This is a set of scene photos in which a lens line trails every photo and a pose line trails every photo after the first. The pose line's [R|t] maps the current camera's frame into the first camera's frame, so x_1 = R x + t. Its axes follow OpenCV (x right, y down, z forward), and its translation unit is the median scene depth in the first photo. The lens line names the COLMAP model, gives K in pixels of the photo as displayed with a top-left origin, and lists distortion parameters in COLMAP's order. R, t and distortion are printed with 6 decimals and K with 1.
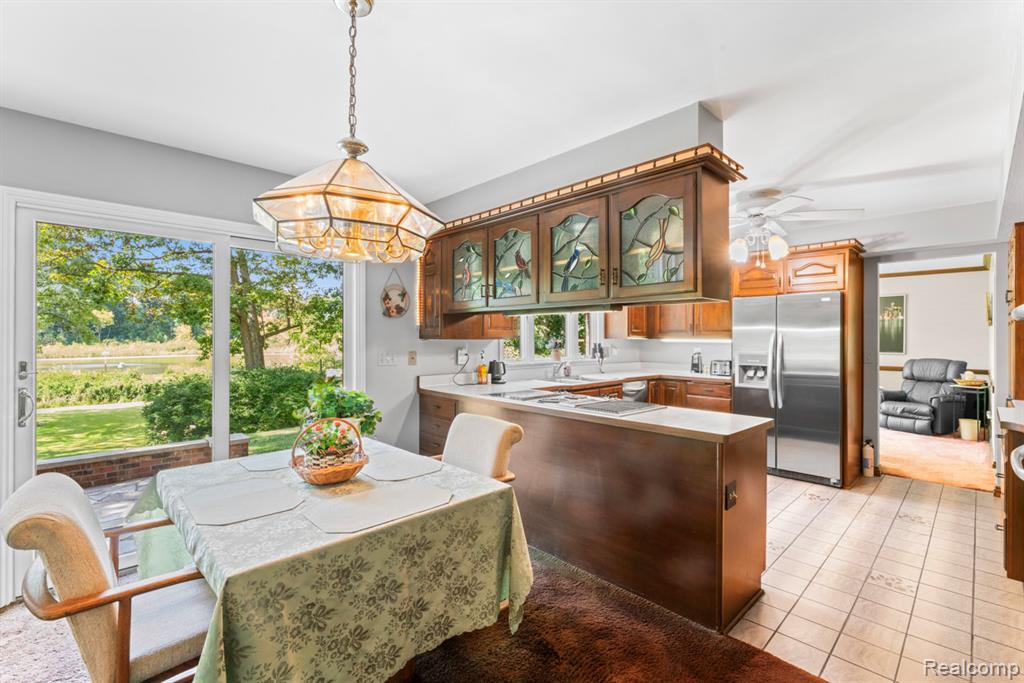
lens RADIAL K [[451.0, 0, 514.6], [0, 451.0, 341.4], [0, 0, 1]] dist [-0.005555, -0.000162]
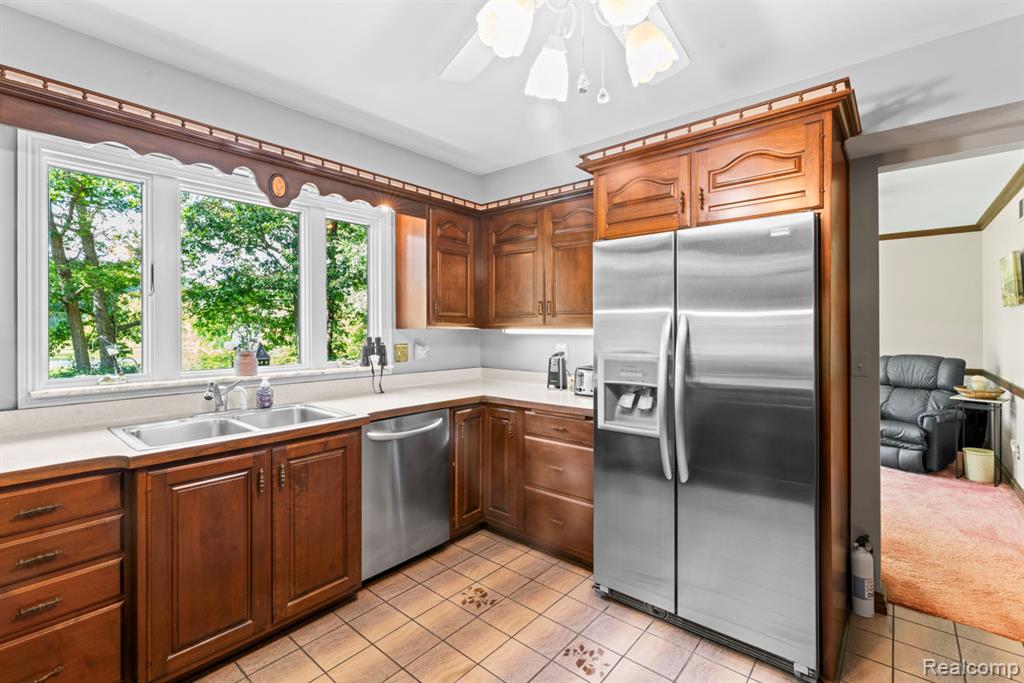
lens RADIAL K [[451.0, 0, 513.3], [0, 451.0, 331.5], [0, 0, 1]] dist [-0.005555, -0.000162]
pose [[0.995241, -0.005942, 0.097265, 0.298073], [0.006087, 0.999981, -0.001197, -0.001381], [-0.097256, 0.001783, 0.995258, 0.449042]]
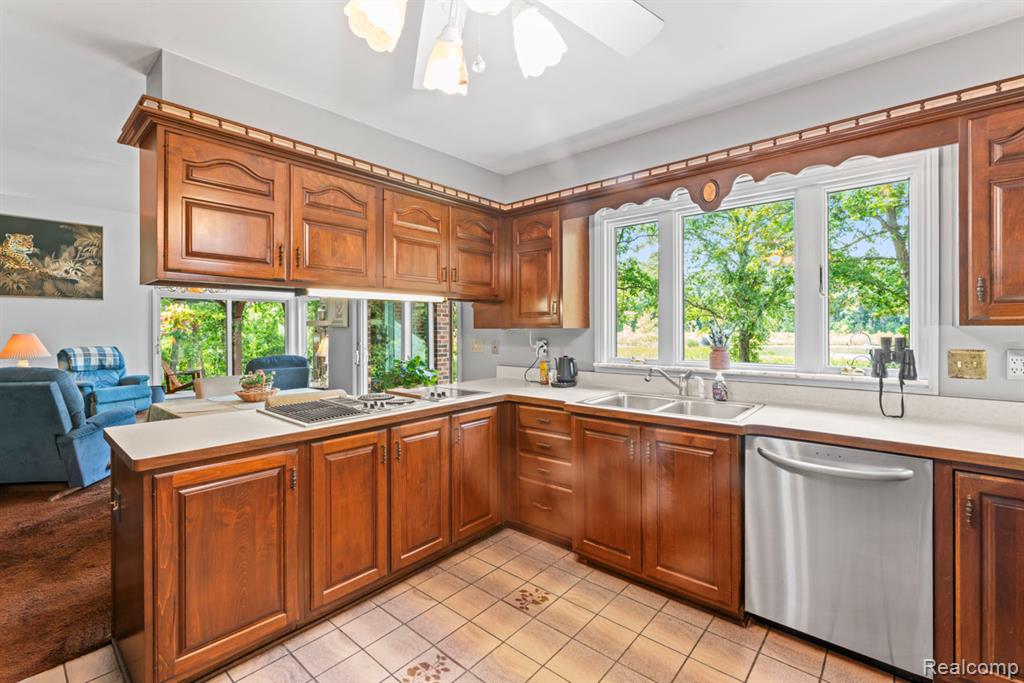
lens RADIAL K [[451.0, 0, 511.5], [0, 451.0, 335.0], [0, 0, 1]] dist [-0.005555, -0.000162]
pose [[0.078753, 0.011714, -0.996825, 0.540949], [-0.002739, 0.999930, 0.011534, -0.001905], [0.996890, 0.001822, 0.078779, 0.650231]]
